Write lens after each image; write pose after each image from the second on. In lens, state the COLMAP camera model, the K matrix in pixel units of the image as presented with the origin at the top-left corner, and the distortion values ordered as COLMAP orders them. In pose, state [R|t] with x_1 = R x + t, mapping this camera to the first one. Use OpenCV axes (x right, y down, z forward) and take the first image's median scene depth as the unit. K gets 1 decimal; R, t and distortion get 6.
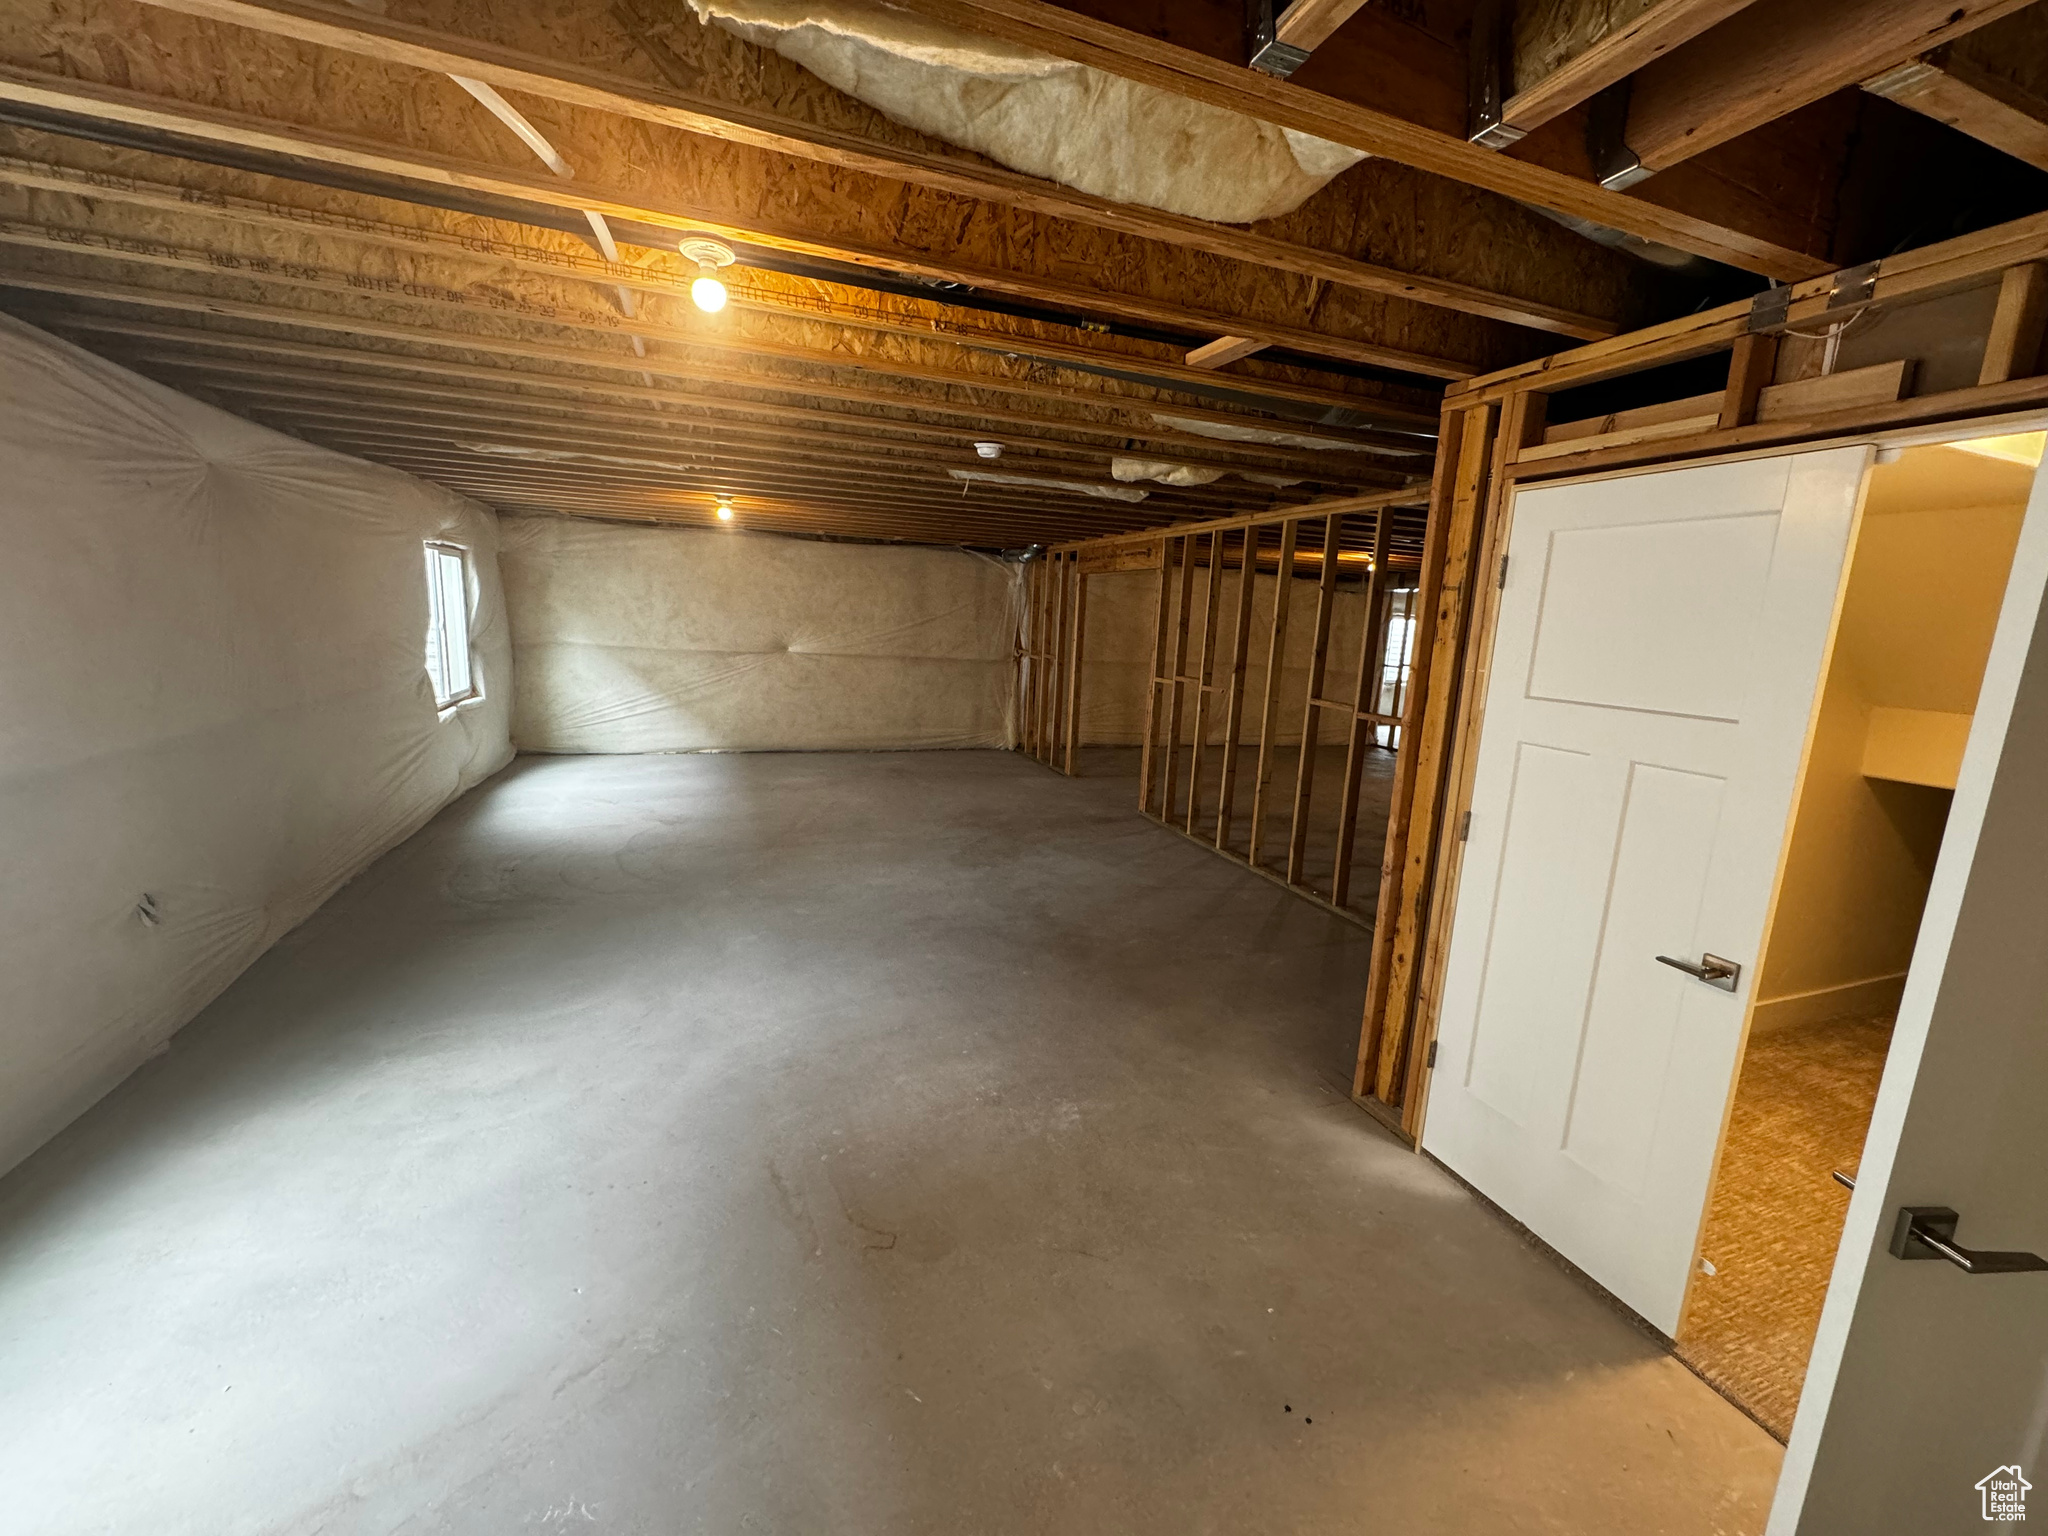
lens RADIAL K [[813.5, 0, 1018.4], [0, 813.5, 764.6], [0, 0, 1]] dist [-0.003268, 0.000642]
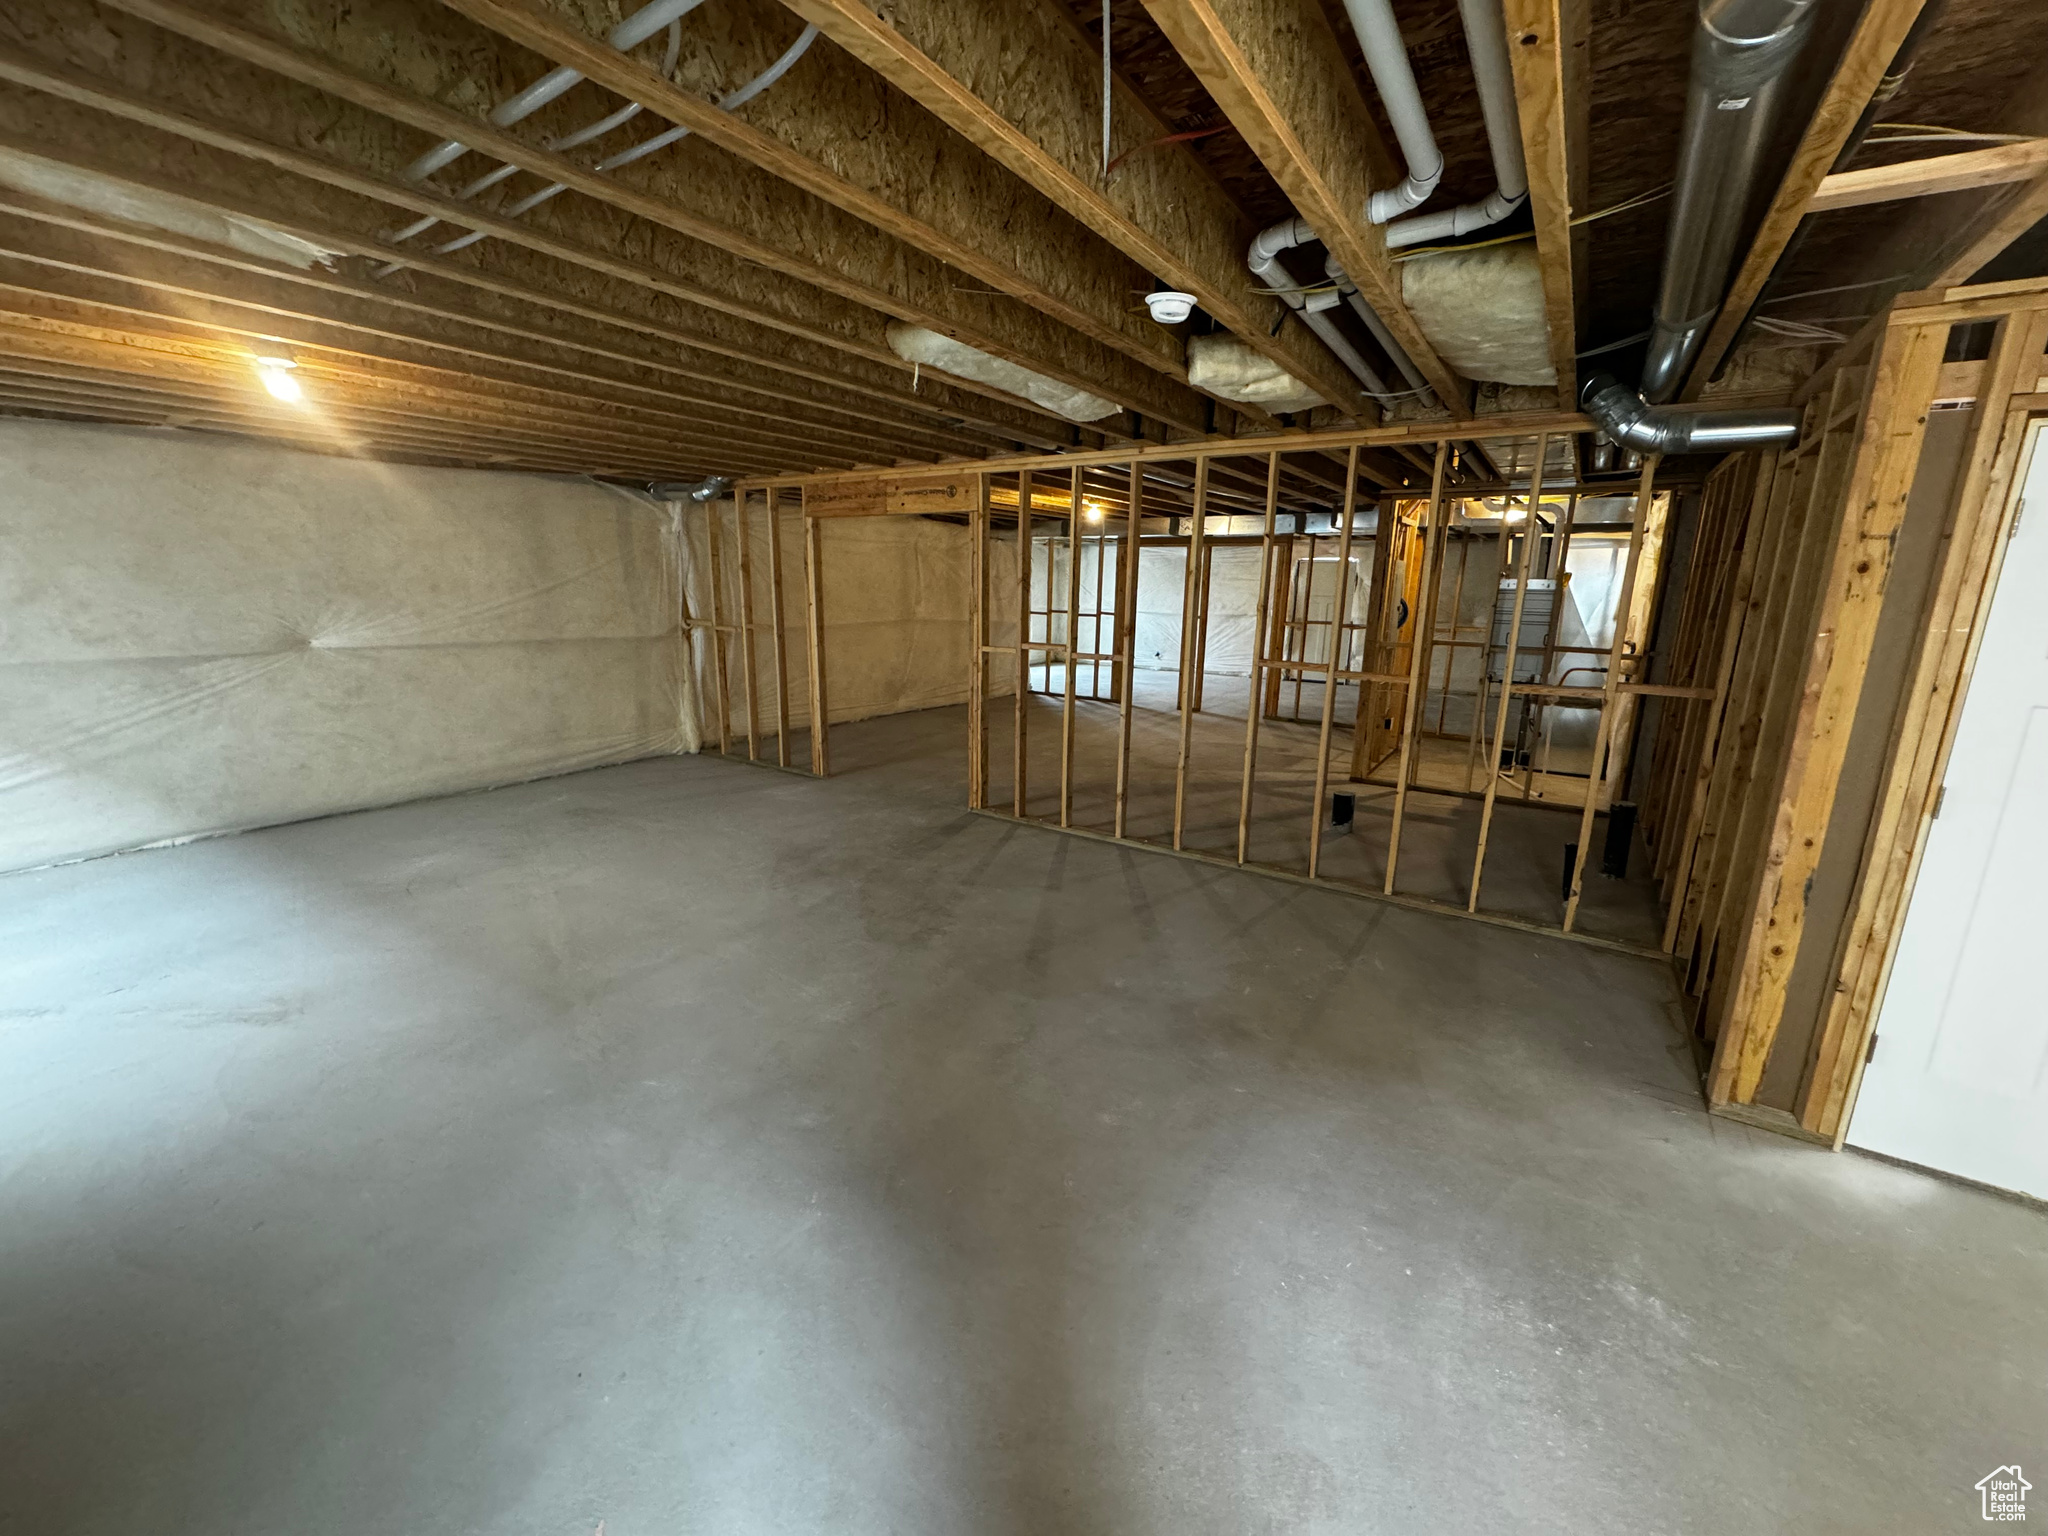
lens RADIAL K [[813.5, 0, 1021.6], [0, 813.5, 766.7], [0, 0, 1]] dist [-0.003268, 0.000642]
pose [[0.811586, -0.161502, 0.561467, -0.214435], [0.125670, 0.986795, 0.102192, -0.050817], [-0.570556, -0.012378, 0.821165, 0.229773]]
